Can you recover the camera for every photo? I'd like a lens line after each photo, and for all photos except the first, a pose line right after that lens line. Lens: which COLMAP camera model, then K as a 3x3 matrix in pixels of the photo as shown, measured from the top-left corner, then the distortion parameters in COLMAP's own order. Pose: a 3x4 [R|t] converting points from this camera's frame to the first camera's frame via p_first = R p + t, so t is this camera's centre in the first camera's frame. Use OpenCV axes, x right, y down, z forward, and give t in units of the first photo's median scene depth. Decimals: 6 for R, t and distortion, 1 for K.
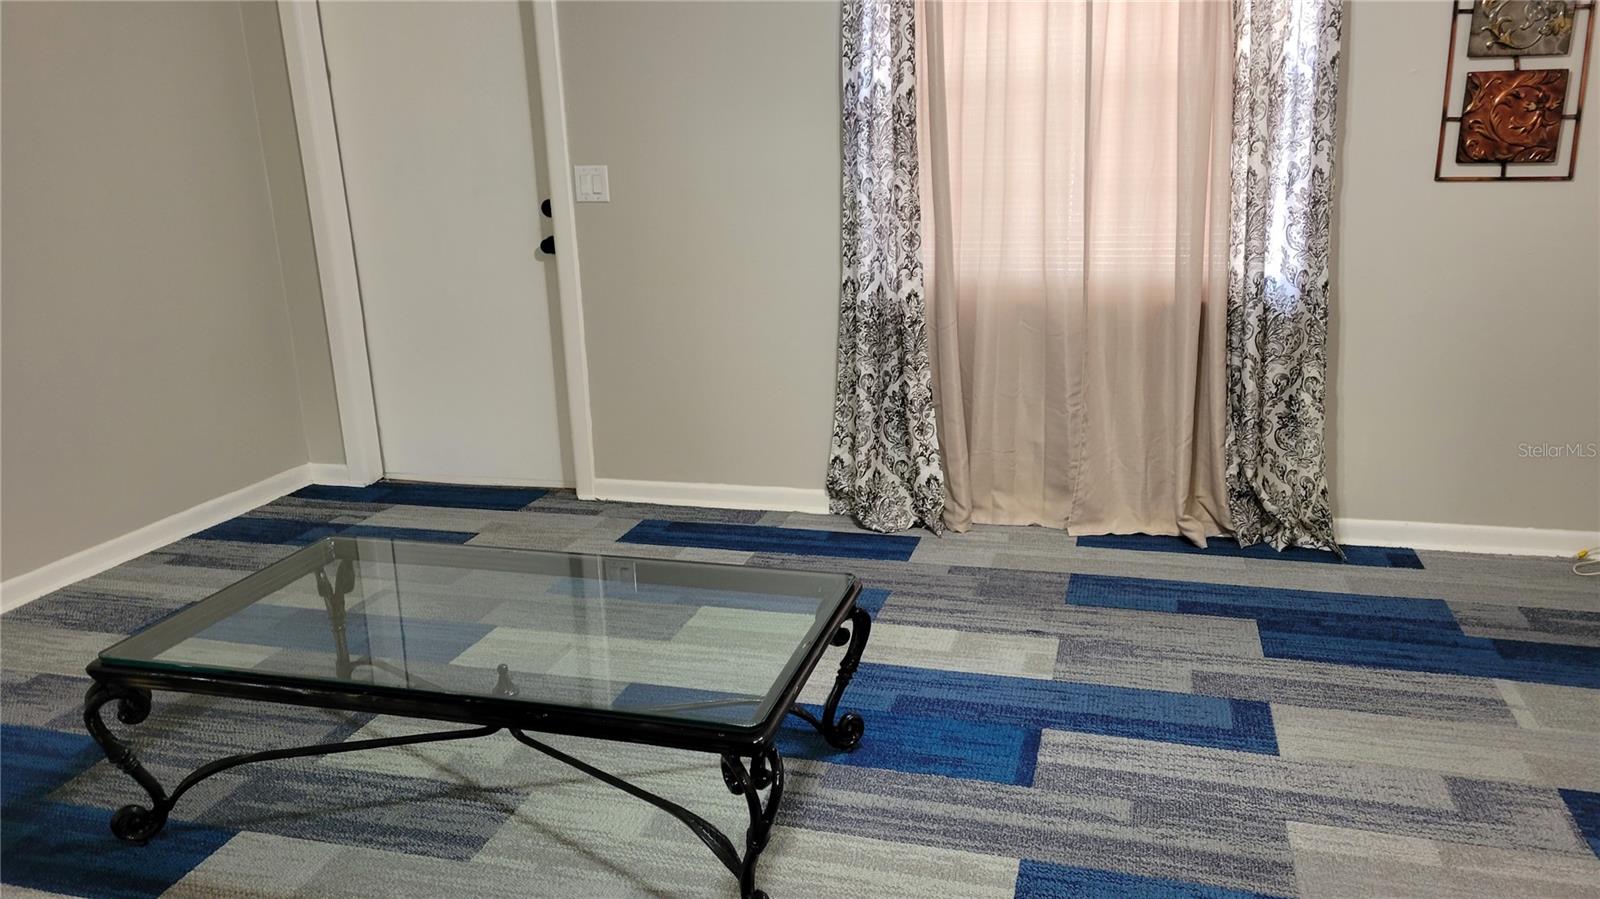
lens RADIAL K [[1193.7, 0, 800.0], [0, 1193.7, 449.5], [0, 0, 1]] dist [0.078162, -0.075520]
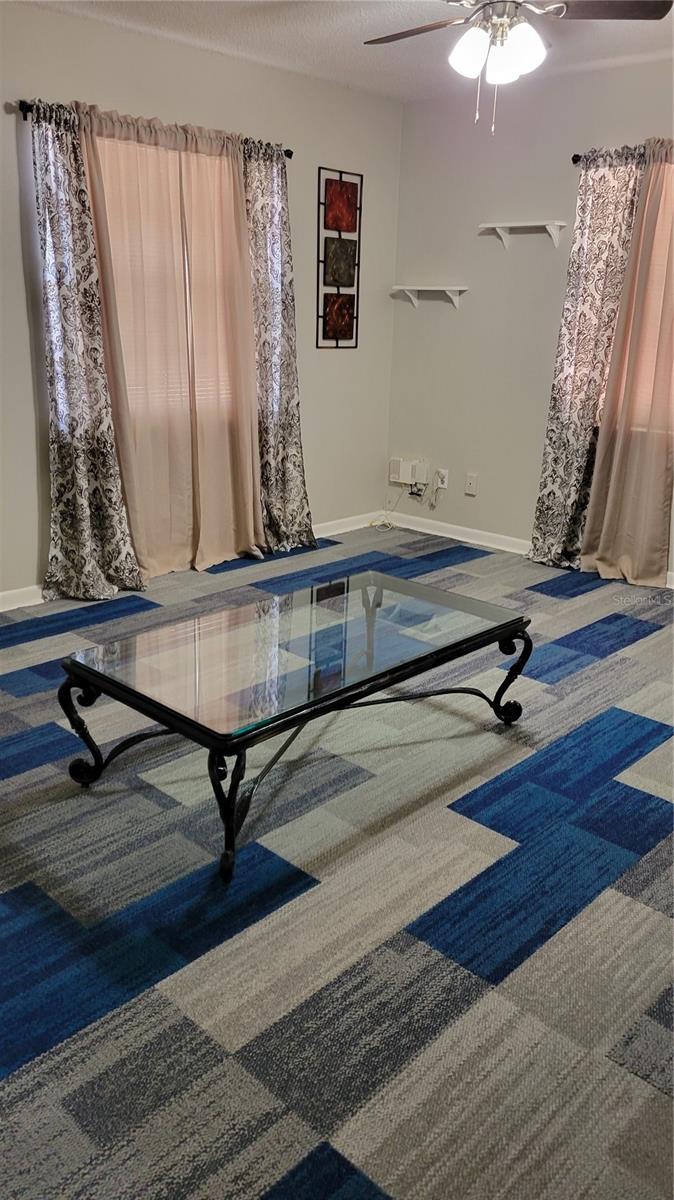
lens RADIAL K [[895.3, 0, 337.0], [0, 895.3, 600.0], [0, 0, 1]] dist [0.078162, -0.075520]
pose [[0.468483, -0.237926, 0.850832, -0.758966], [0.195519, 0.967096, 0.162782, -0.053272], [-0.861566, 0.090093, 0.499587, 0.258835]]
